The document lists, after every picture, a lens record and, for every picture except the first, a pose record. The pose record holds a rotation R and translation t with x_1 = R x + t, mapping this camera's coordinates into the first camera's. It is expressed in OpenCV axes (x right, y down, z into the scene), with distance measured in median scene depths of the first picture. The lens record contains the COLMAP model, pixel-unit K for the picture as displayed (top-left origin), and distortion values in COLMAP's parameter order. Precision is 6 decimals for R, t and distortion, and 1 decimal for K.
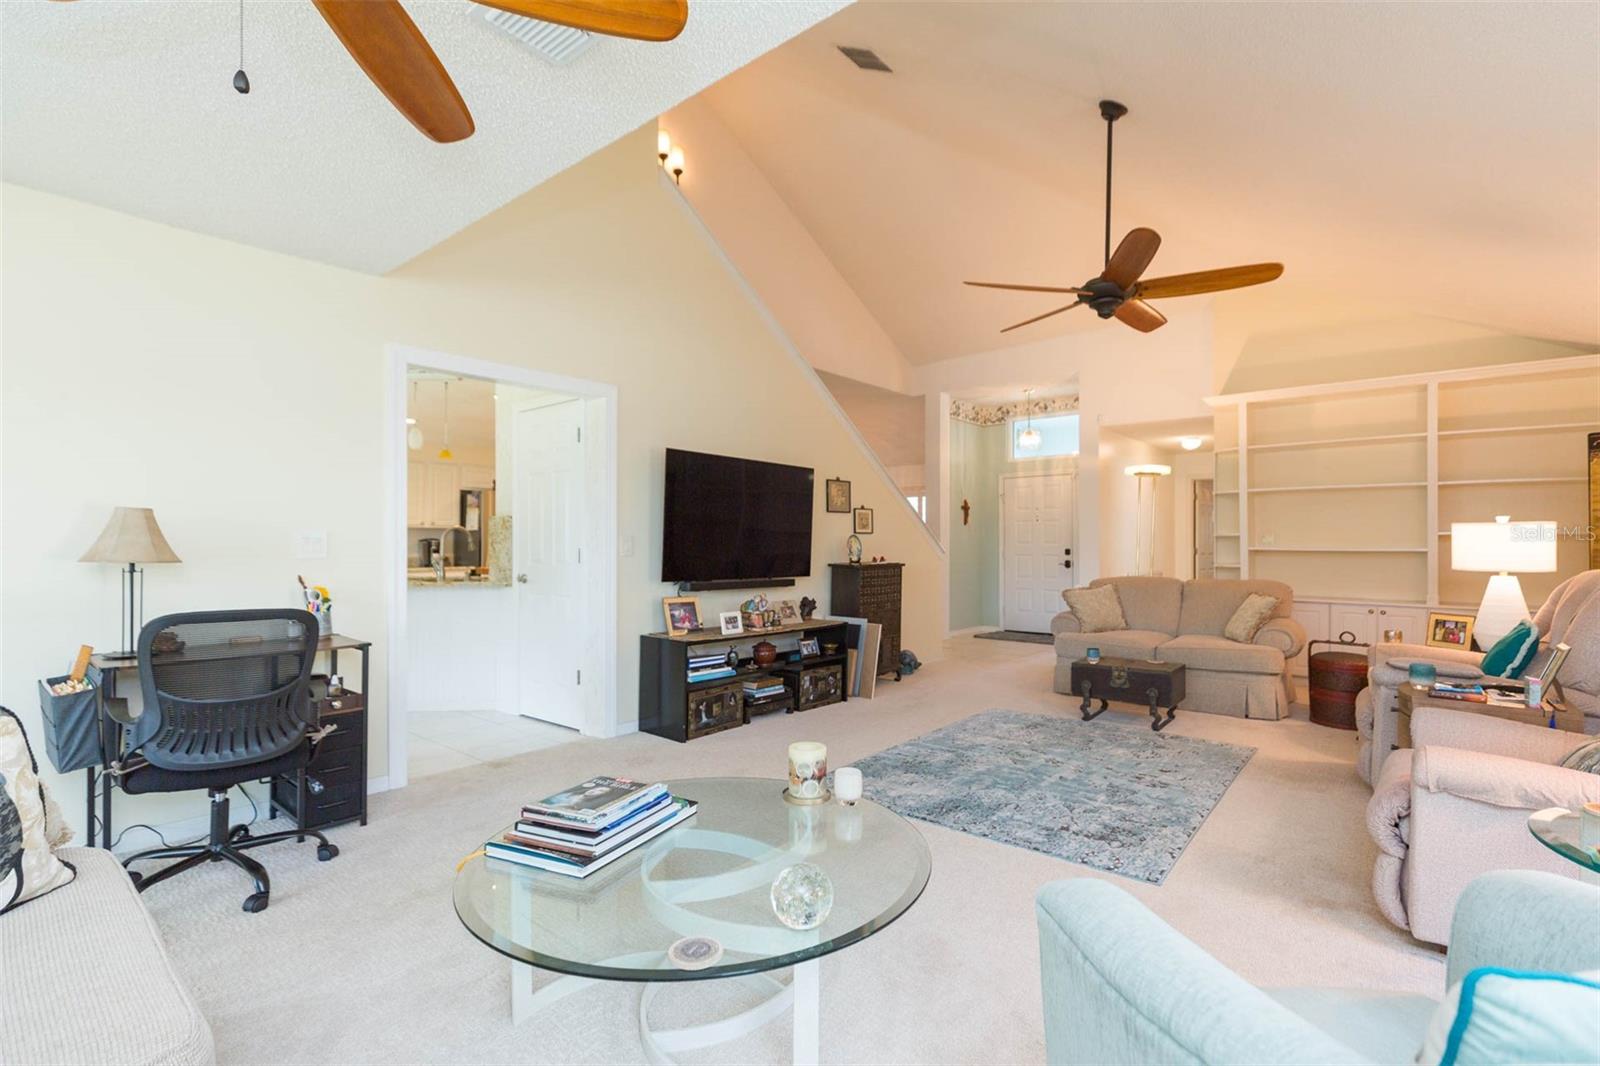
lens RADIAL K [[748.3, 0, 807.1], [0, 748.3, 538.6], [0, 0, 1]] dist [0.003303, 0.000353]
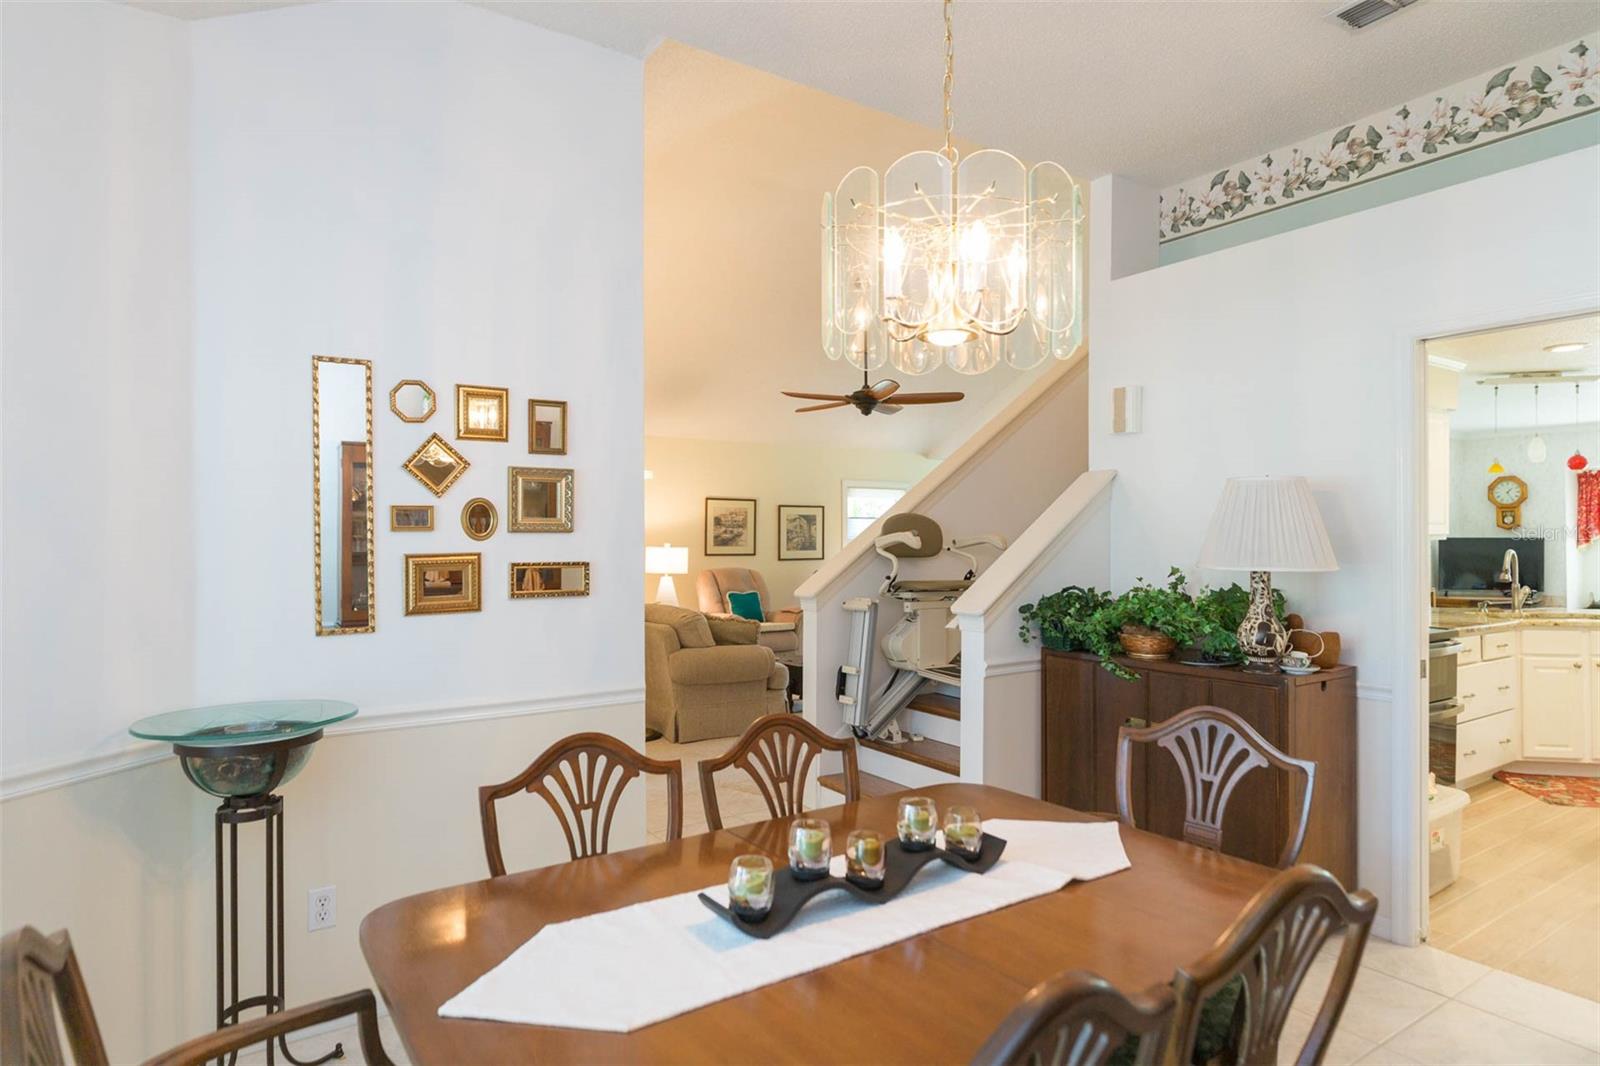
lens RADIAL K [[900.4, 0, 811.0], [0, 900.4, 530.7], [0, 0, 1]] dist [0.002137, 0.001665]
pose [[-0.964186, 0.003023, 0.265208, 0.022493], [-0.000811, 0.999897, -0.014346, -0.025516], [-0.265224, -0.014047, -0.964084, 2.558960]]
